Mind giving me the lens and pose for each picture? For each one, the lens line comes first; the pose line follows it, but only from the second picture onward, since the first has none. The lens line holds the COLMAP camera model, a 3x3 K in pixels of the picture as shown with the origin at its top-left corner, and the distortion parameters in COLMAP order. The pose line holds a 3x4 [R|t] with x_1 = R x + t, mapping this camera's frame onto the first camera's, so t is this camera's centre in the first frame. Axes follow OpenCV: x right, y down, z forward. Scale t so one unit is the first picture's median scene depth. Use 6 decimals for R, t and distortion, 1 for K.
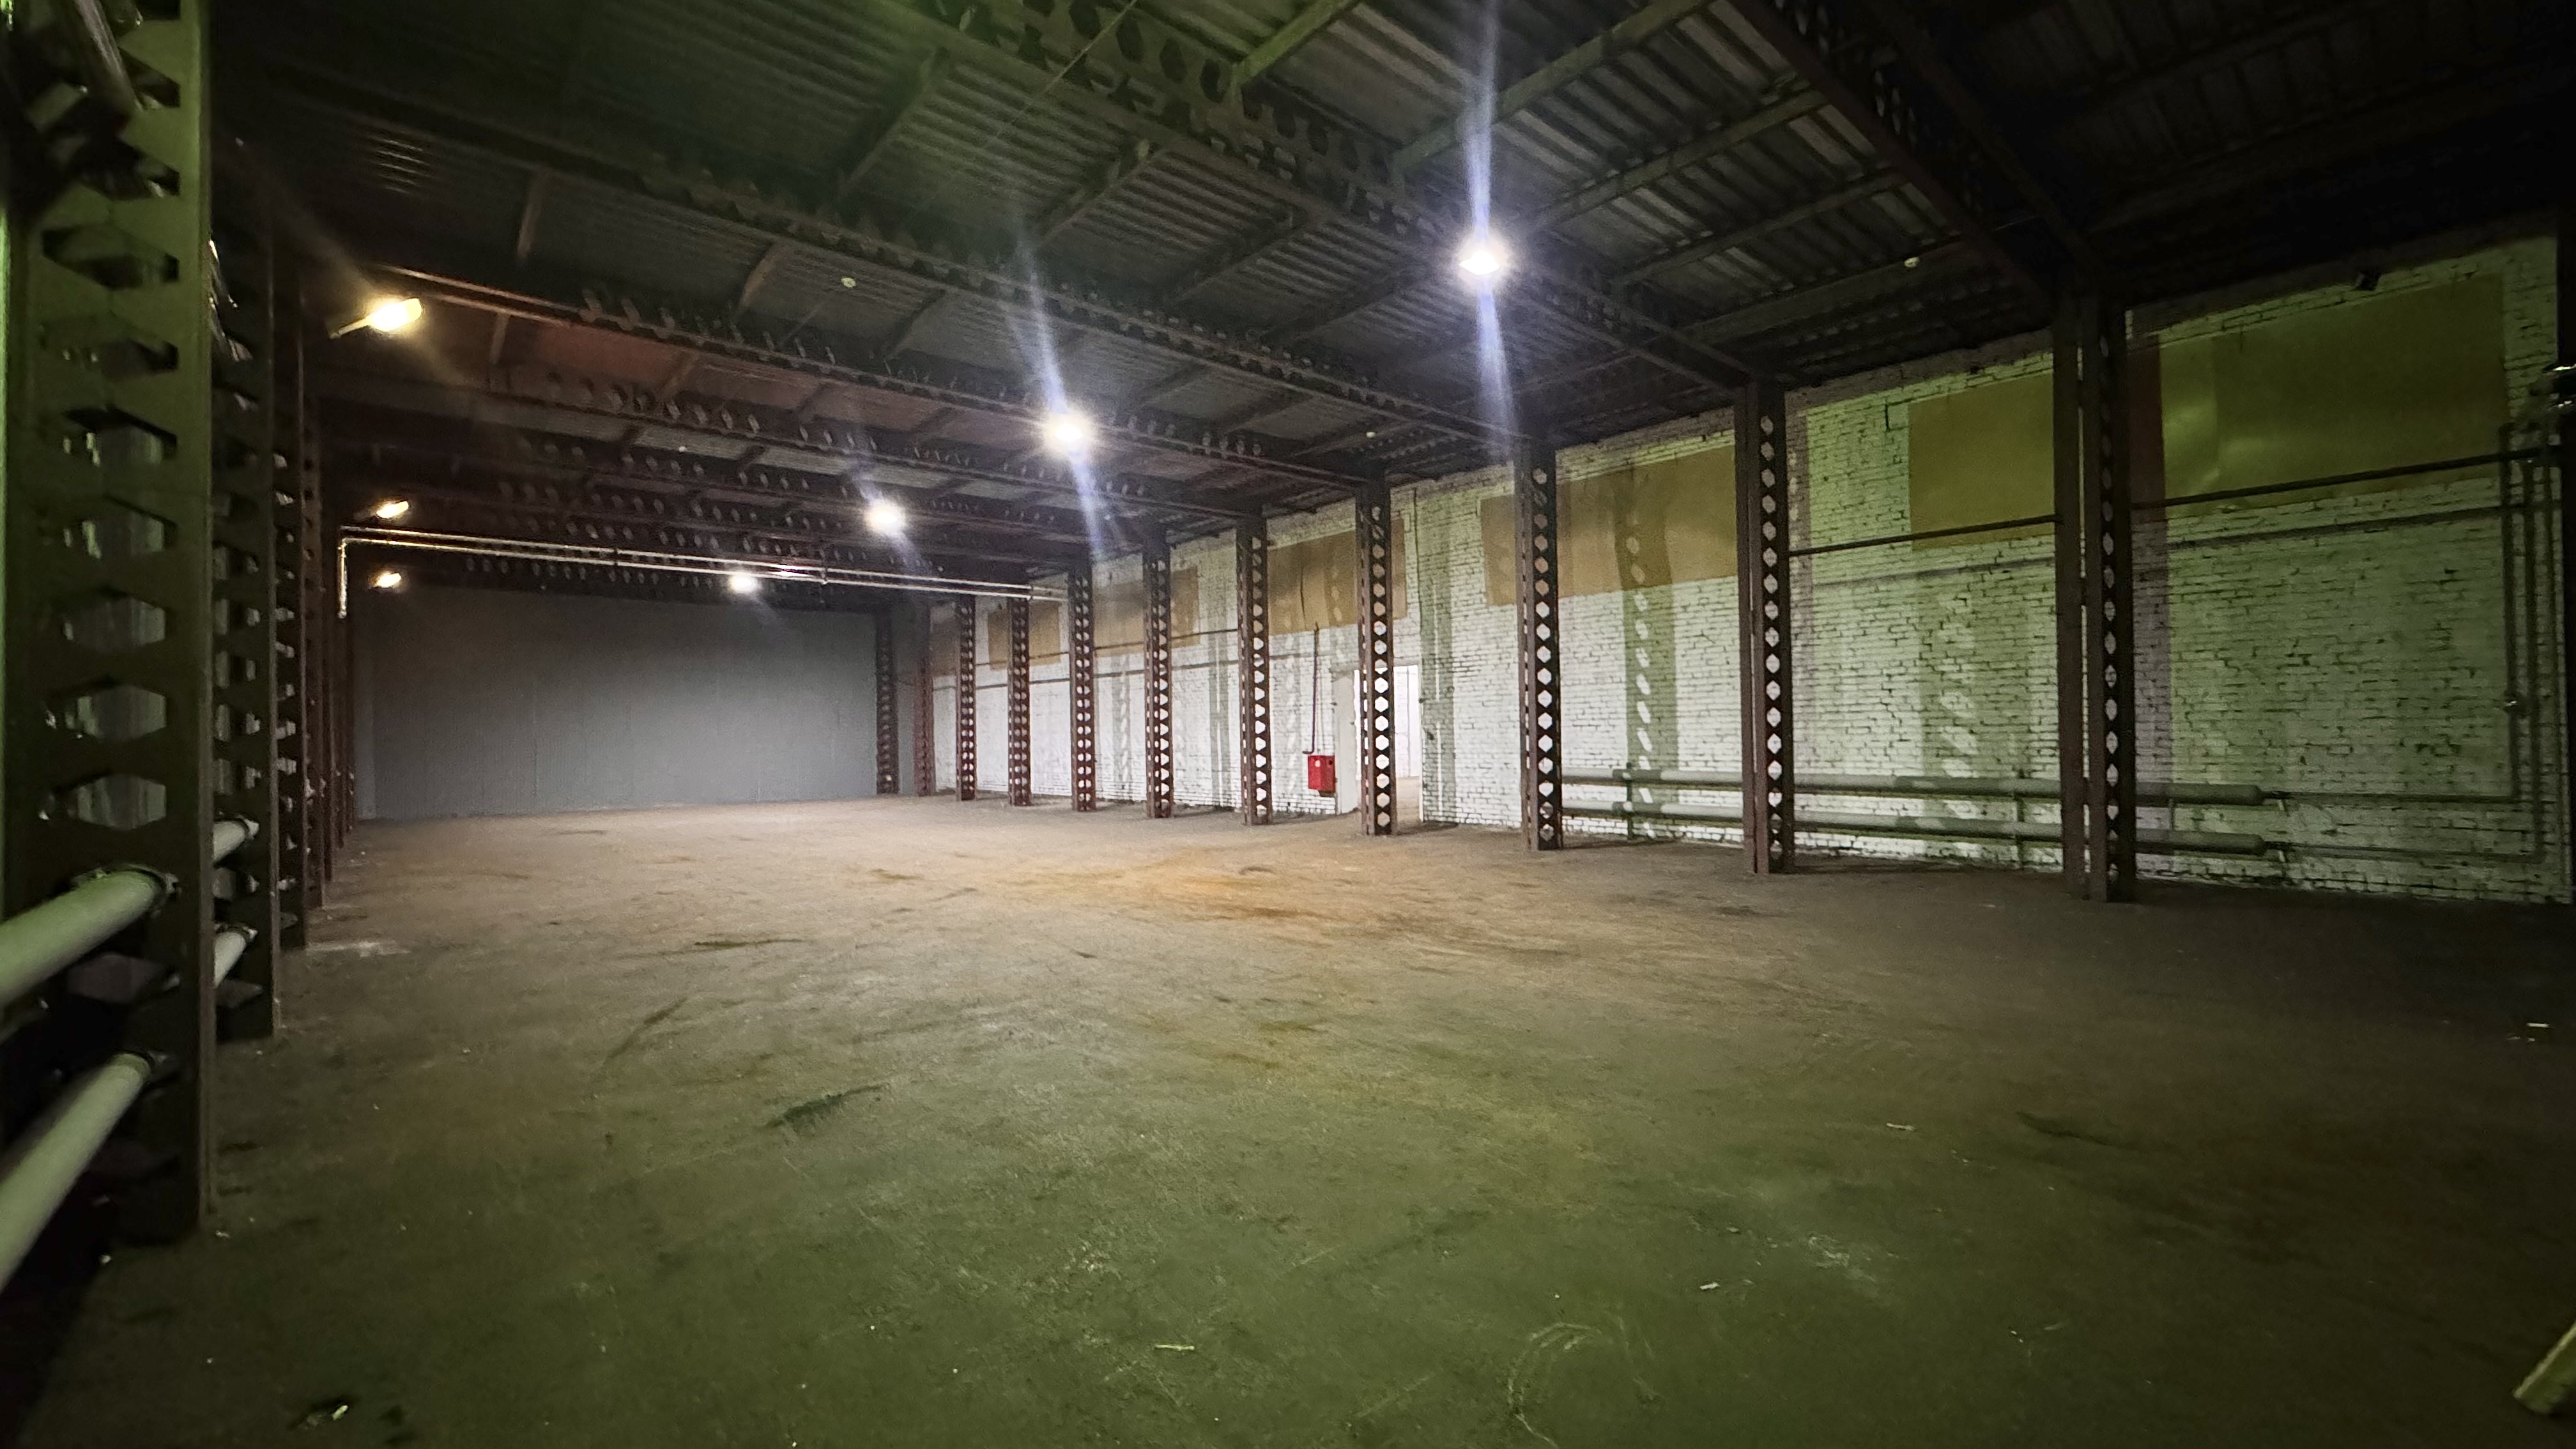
lens RADIAL K [[1027.8, 0, 1285.8], [0, 1027.8, 725.7], [0, 0, 1]] dist [-0.000289, -0.000028]
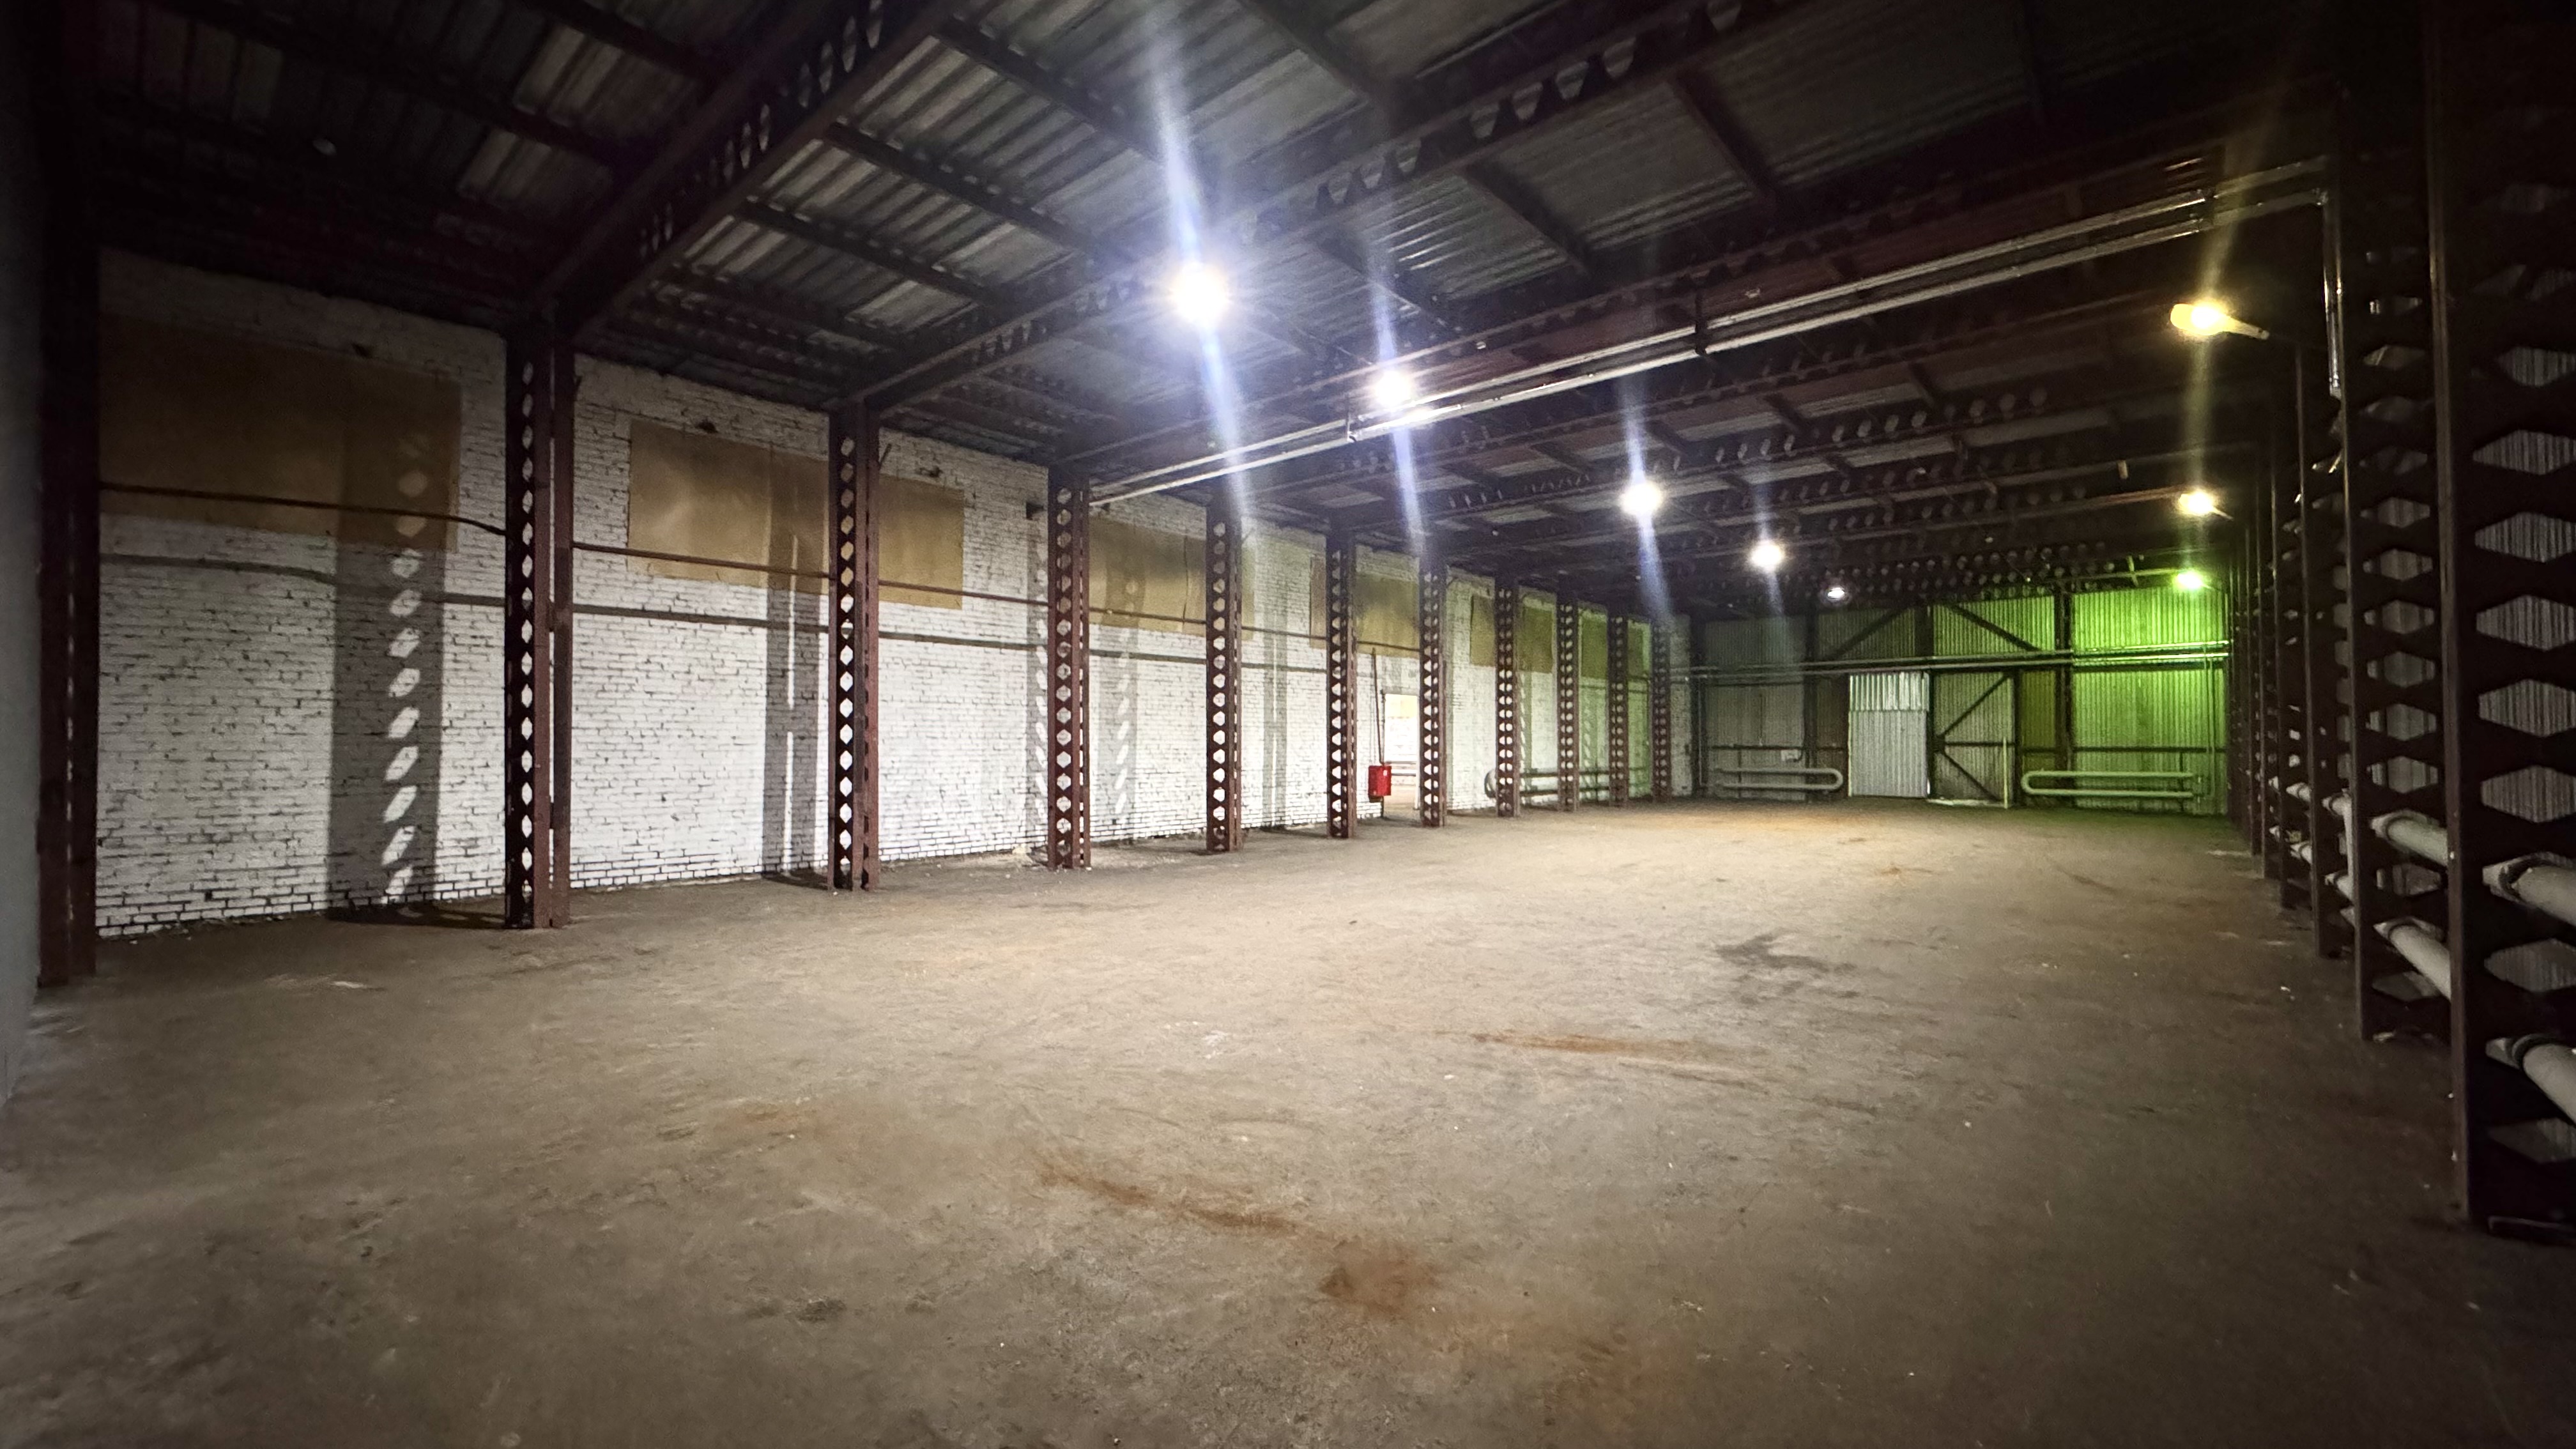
lens RADIAL K [[1027.8, 0, 1286.8], [0, 1027.8, 729.6], [0, 0, 1]] dist [-0.000289, -0.000028]
pose [[-0.121054, 0.033441, 0.992083, -0.951334], [-0.002278, 0.999420, -0.033966, 0.024449], [-0.992643, -0.006371, -0.120907, 1.090746]]
